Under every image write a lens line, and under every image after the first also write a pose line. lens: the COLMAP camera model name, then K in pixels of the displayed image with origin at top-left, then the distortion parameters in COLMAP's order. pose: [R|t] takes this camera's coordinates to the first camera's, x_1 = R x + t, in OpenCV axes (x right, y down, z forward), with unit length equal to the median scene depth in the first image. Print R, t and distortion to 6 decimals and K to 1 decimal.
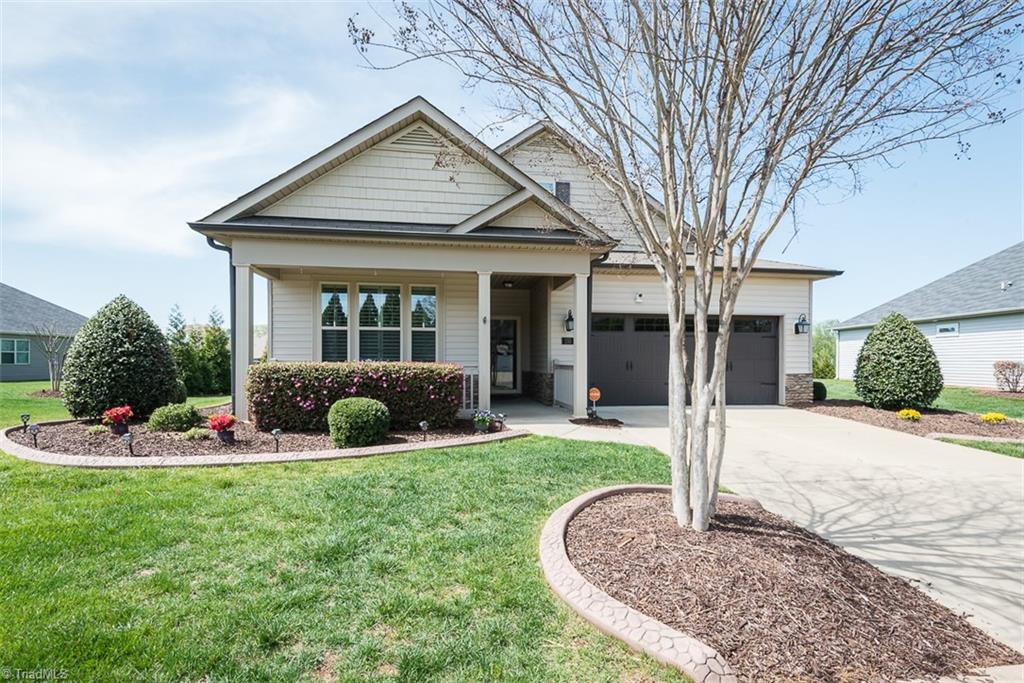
lens RADIAL K [[471.0, 0, 513.7], [0, 471.0, 380.3], [0, 0, 1]] dist [0.023921, -0.013970]
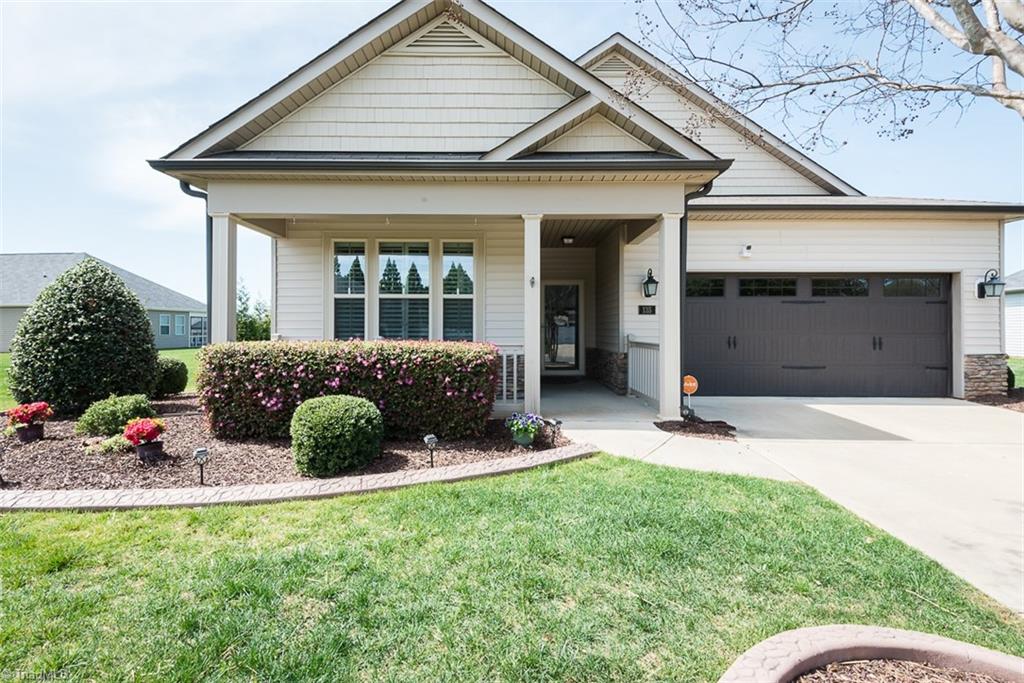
lens RADIAL K [[471.0, 0, 512.1], [0, 471.0, 331.2], [0, 0, 1]] dist [0.023921, -0.013970]
pose [[0.990379, -0.000796, -0.138376, 0.007397], [-0.004948, 0.999140, -0.041166, -0.022913], [0.138290, 0.041455, 0.989524, 0.301354]]
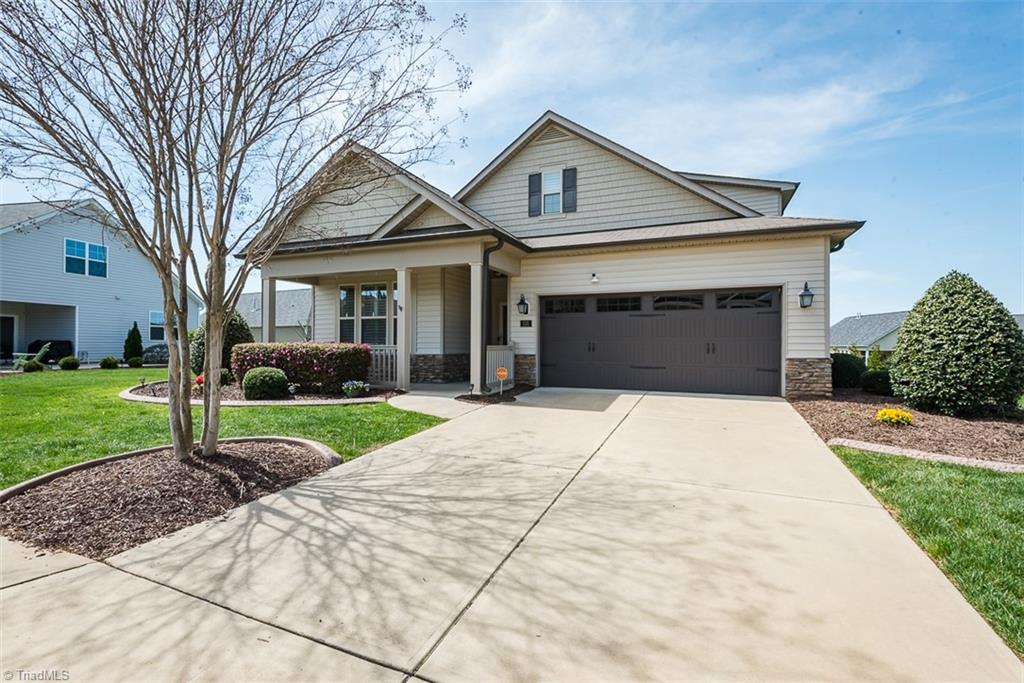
lens RADIAL K [[471.0, 0, 527.1], [0, 471.0, 349.3], [0, 0, 1]] dist [0.023921, -0.013970]
pose [[0.863962, 0.003627, -0.503544, 0.873633], [-0.021416, 0.999334, -0.029546, 0.006385], [0.503102, 0.036310, 0.863464, 0.133623]]
